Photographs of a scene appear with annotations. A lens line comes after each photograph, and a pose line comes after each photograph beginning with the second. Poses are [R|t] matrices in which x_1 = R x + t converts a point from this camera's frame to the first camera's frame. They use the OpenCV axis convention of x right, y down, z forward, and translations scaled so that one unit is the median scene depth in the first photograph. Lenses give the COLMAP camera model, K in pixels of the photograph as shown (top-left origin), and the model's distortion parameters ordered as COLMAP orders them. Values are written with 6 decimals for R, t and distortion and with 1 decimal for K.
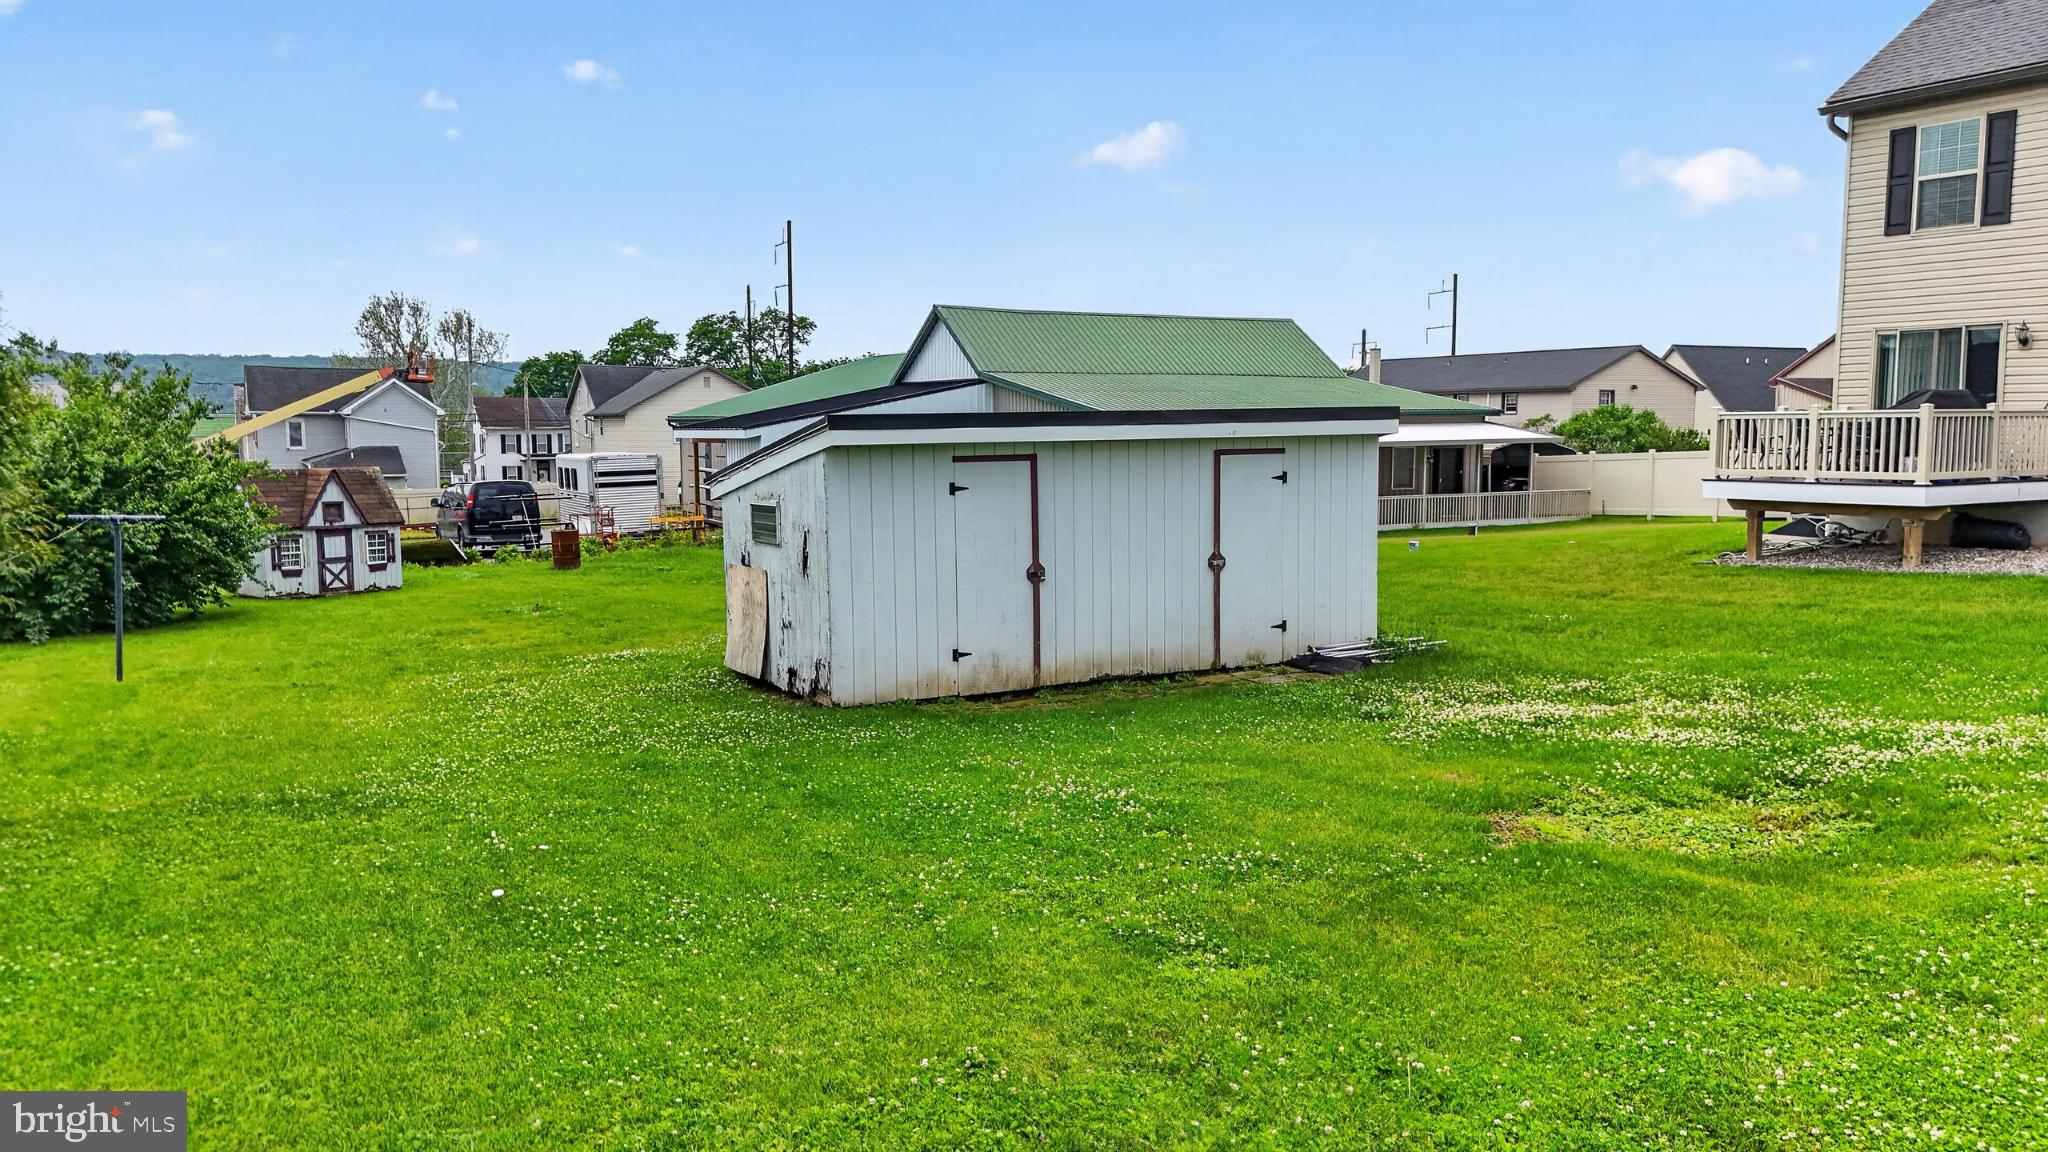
lens RADIAL K [[1513.9, 0, 1024.0], [0, 1513.9, 576.0], [0, 0, 1]] dist [0.031062, 0.000729]
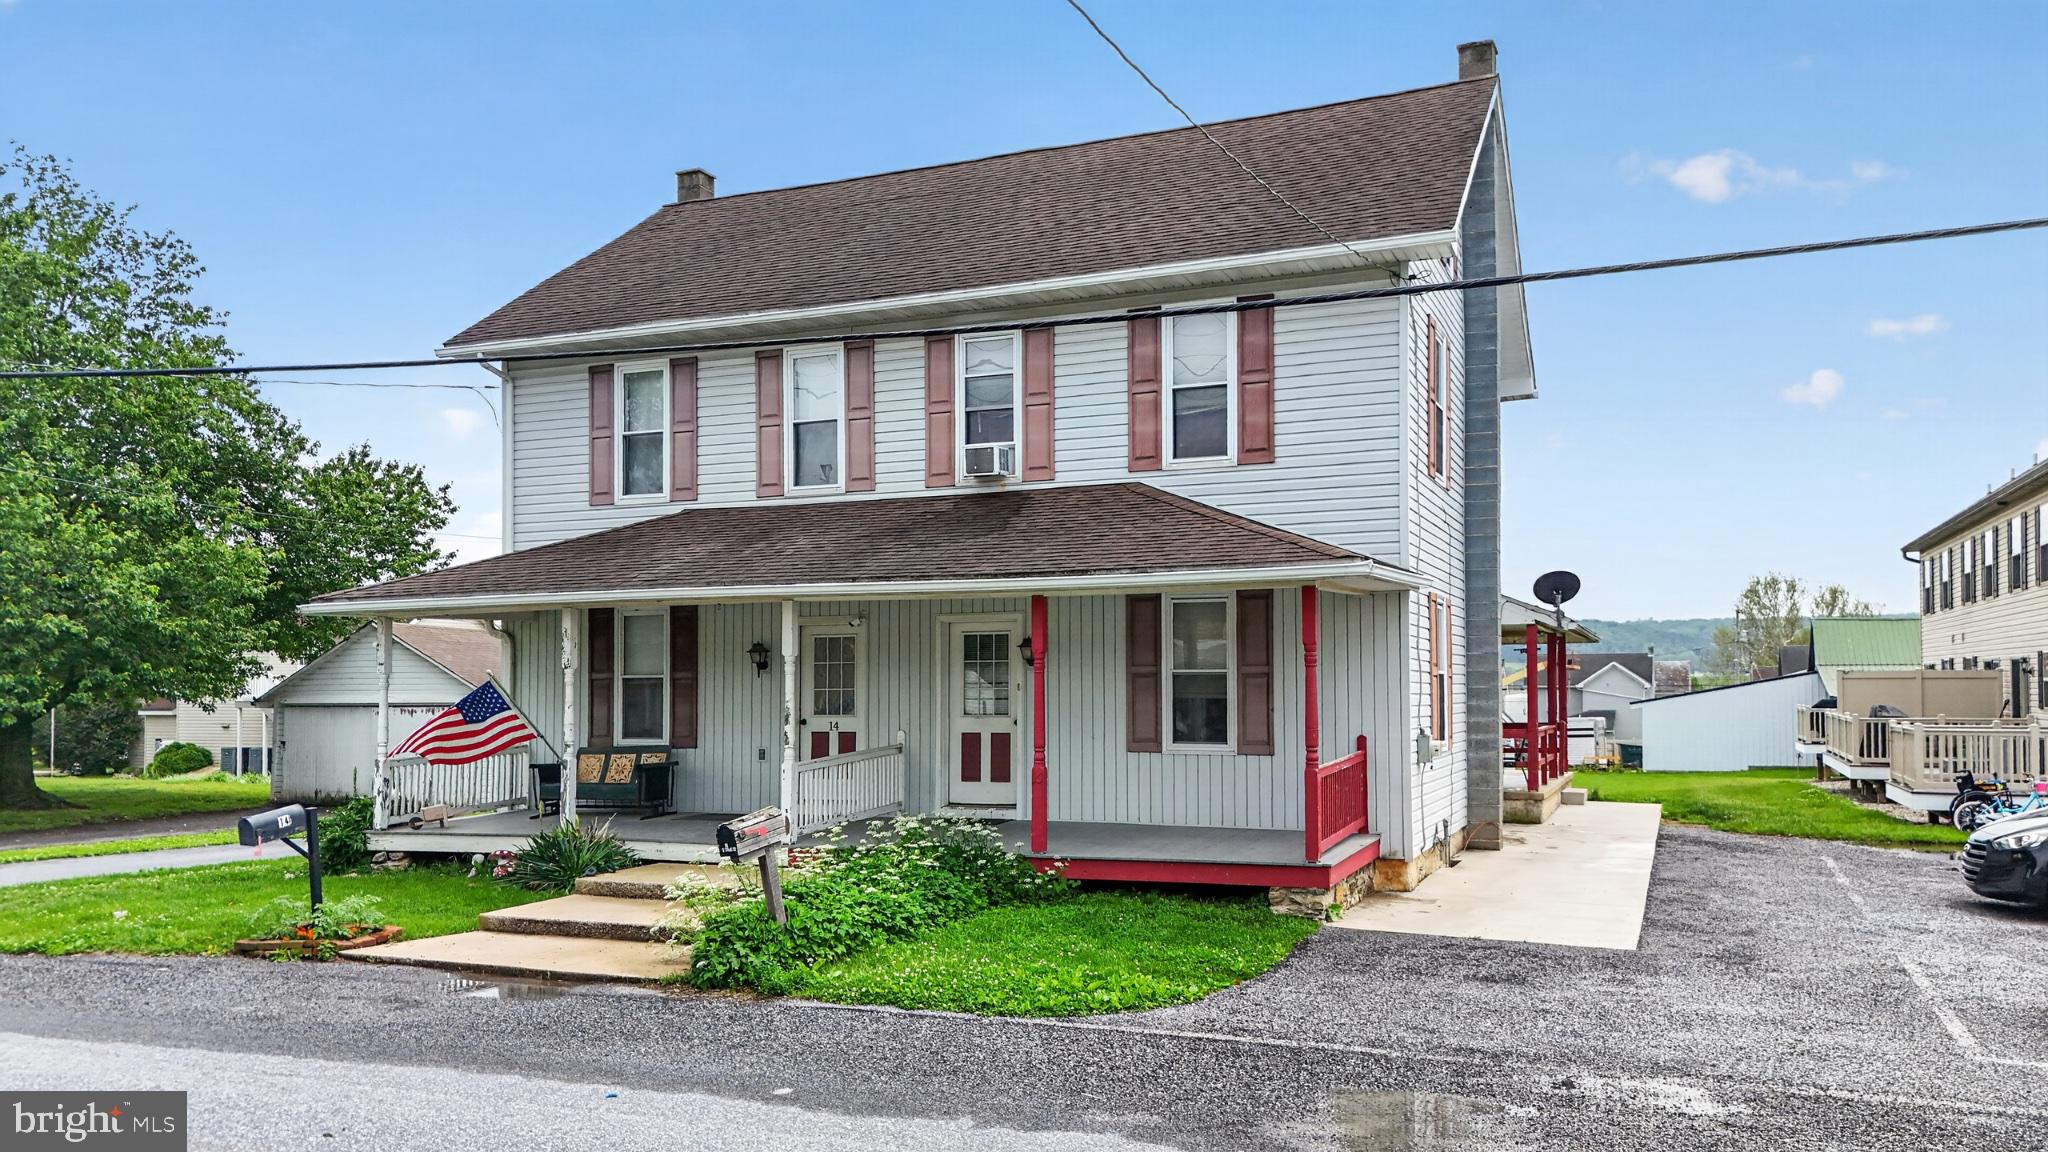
lens RADIAL K [[1541.7, 0, 1024.7], [0, 1541.7, 654.4], [0, 0, 1]] dist [0.070781, -0.074912]
pose [[0.608270, -0.015497, -0.793579, 1.107958], [-0.078074, 0.993793, -0.079250, 0.050092], [0.789881, 0.110163, 0.603284, -0.803755]]
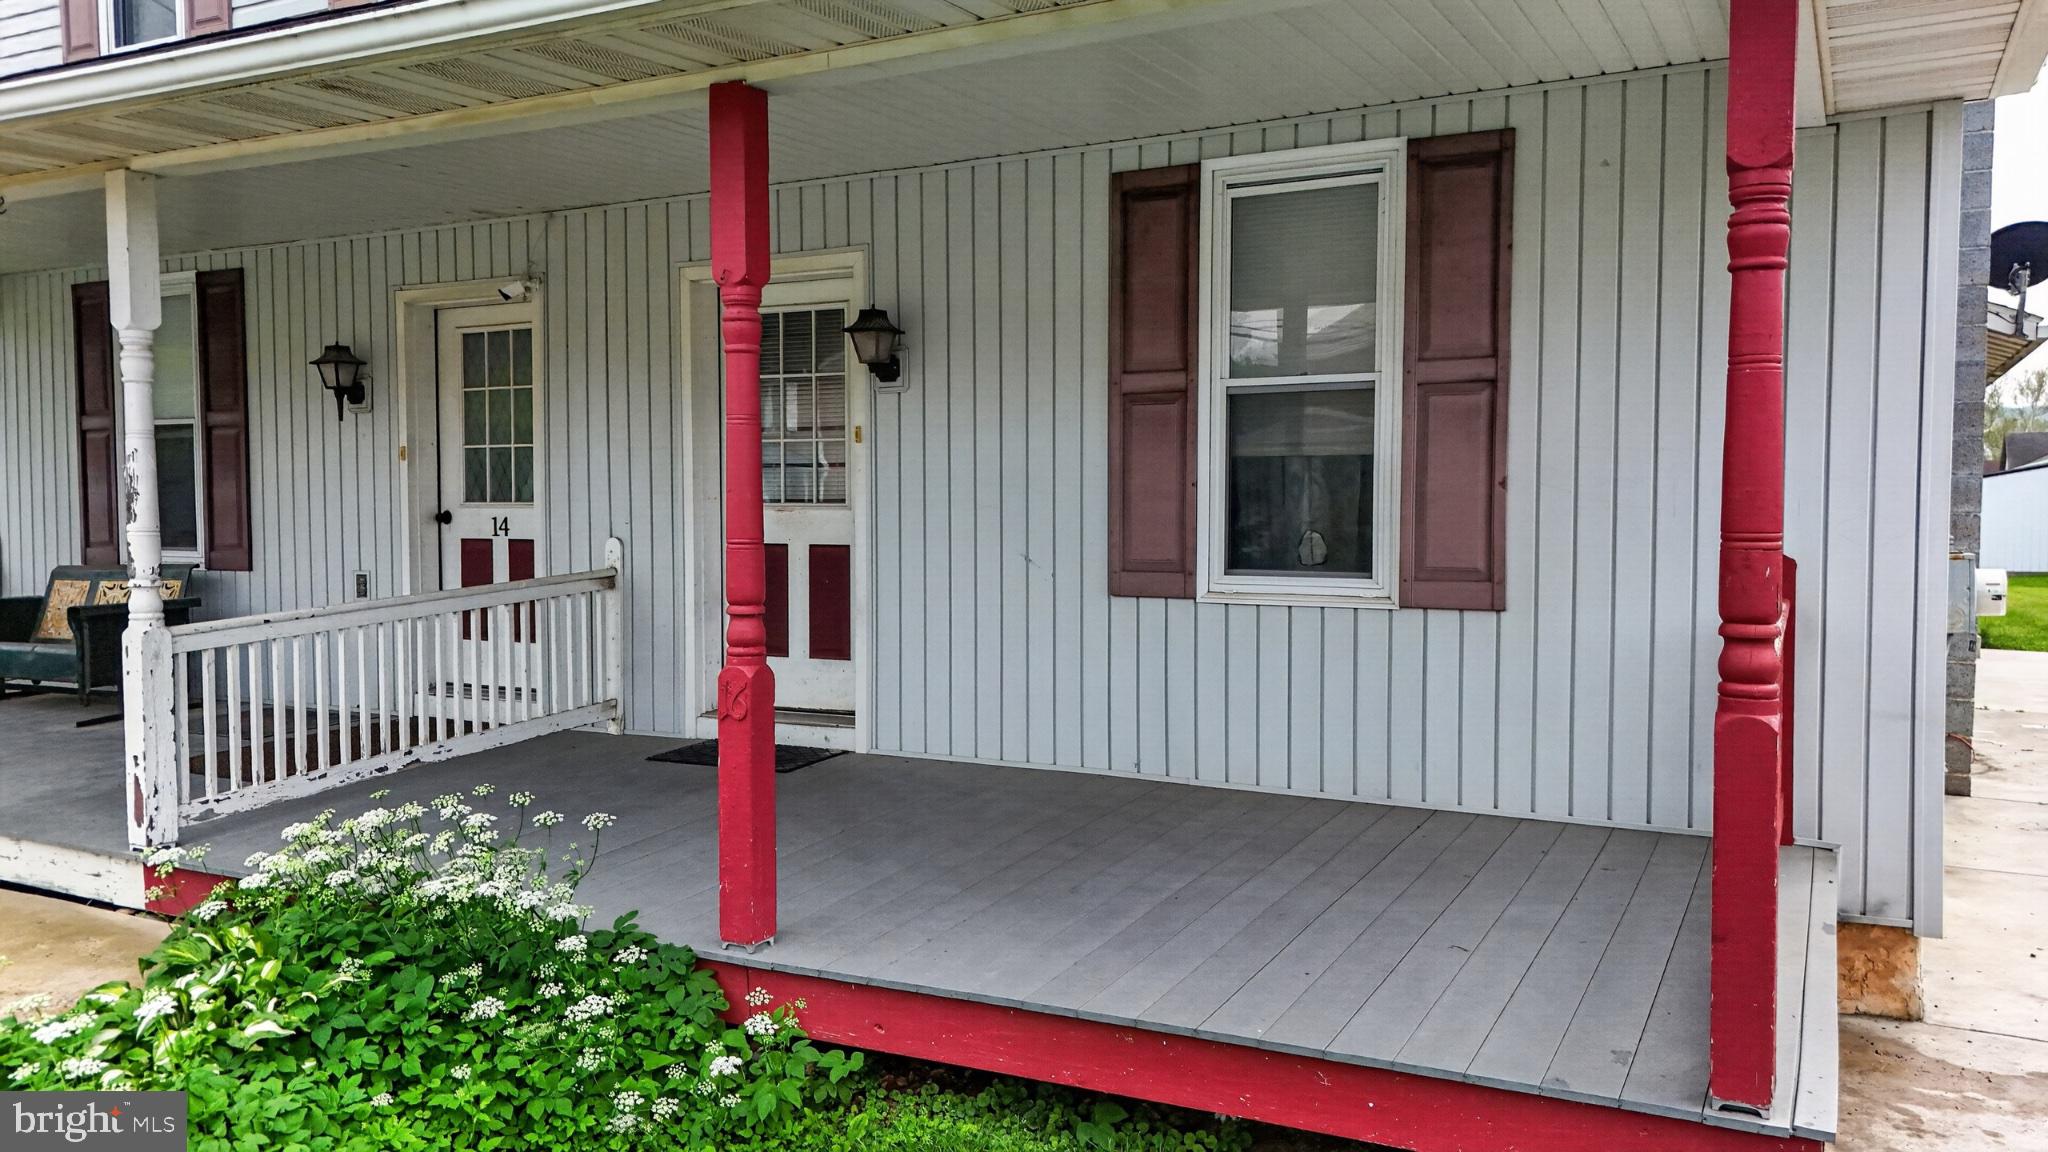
lens RADIAL K [[1516.2, 0, 1024.0], [0, 1516.2, 576.0], [0, 0, 1]] dist [0.067433, -0.066062]
pose [[0.536612, 0.050061, -0.842343, 0.853747], [-0.081438, 0.996651, 0.007352, 0.034462], [0.839890, 0.064653, 0.538892, -0.552407]]
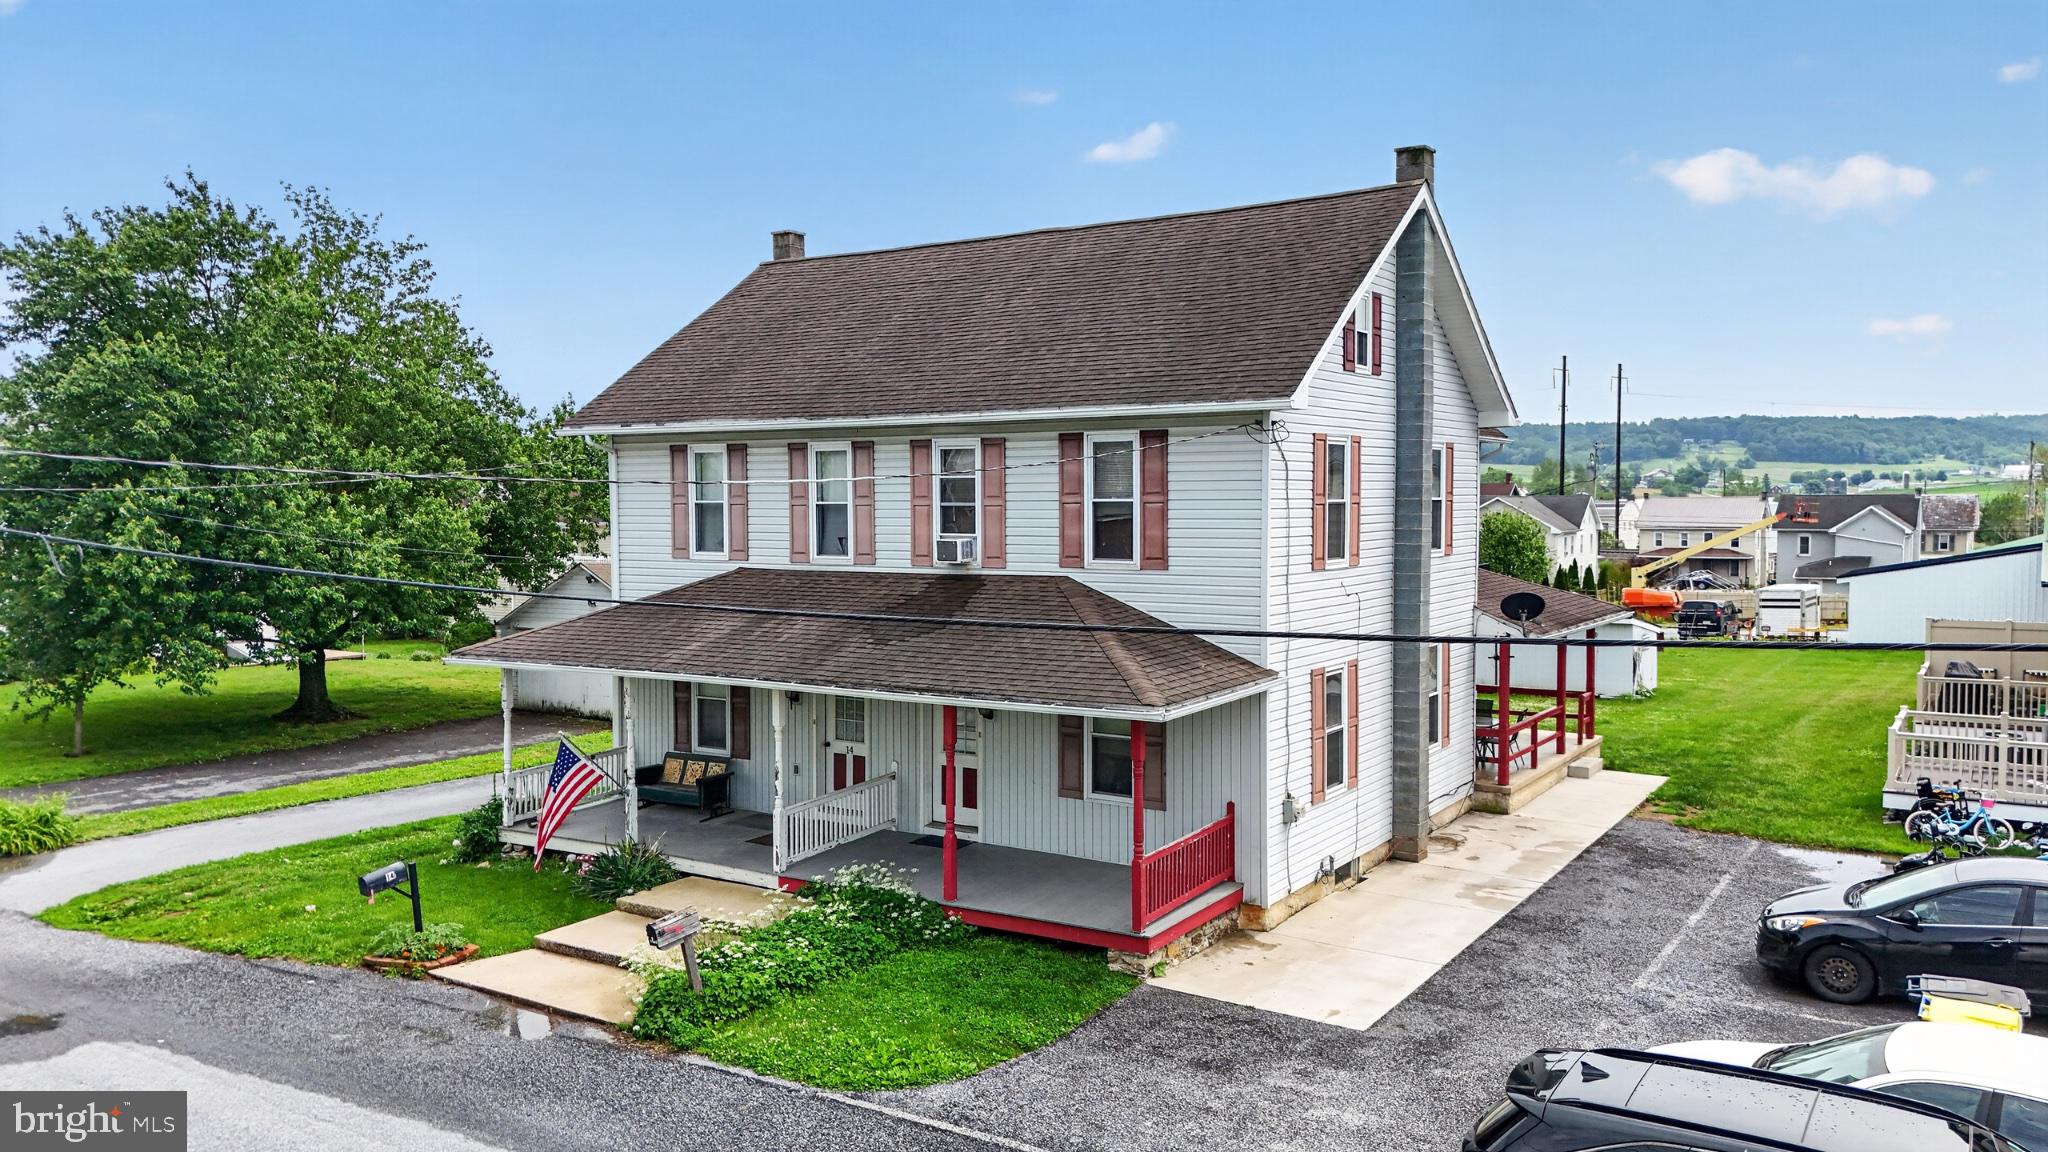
lens RADIAL K [[1516.2, 0, 1024.0], [0, 1516.2, 576.0], [0, 0, 1]] dist [0.067433, -0.066062]
pose [[0.456088, 0.051213, -0.888460, 1.278166], [-0.084885, 0.996294, 0.013853, -0.070757], [0.885877, 0.069099, 0.458745, -0.761759]]
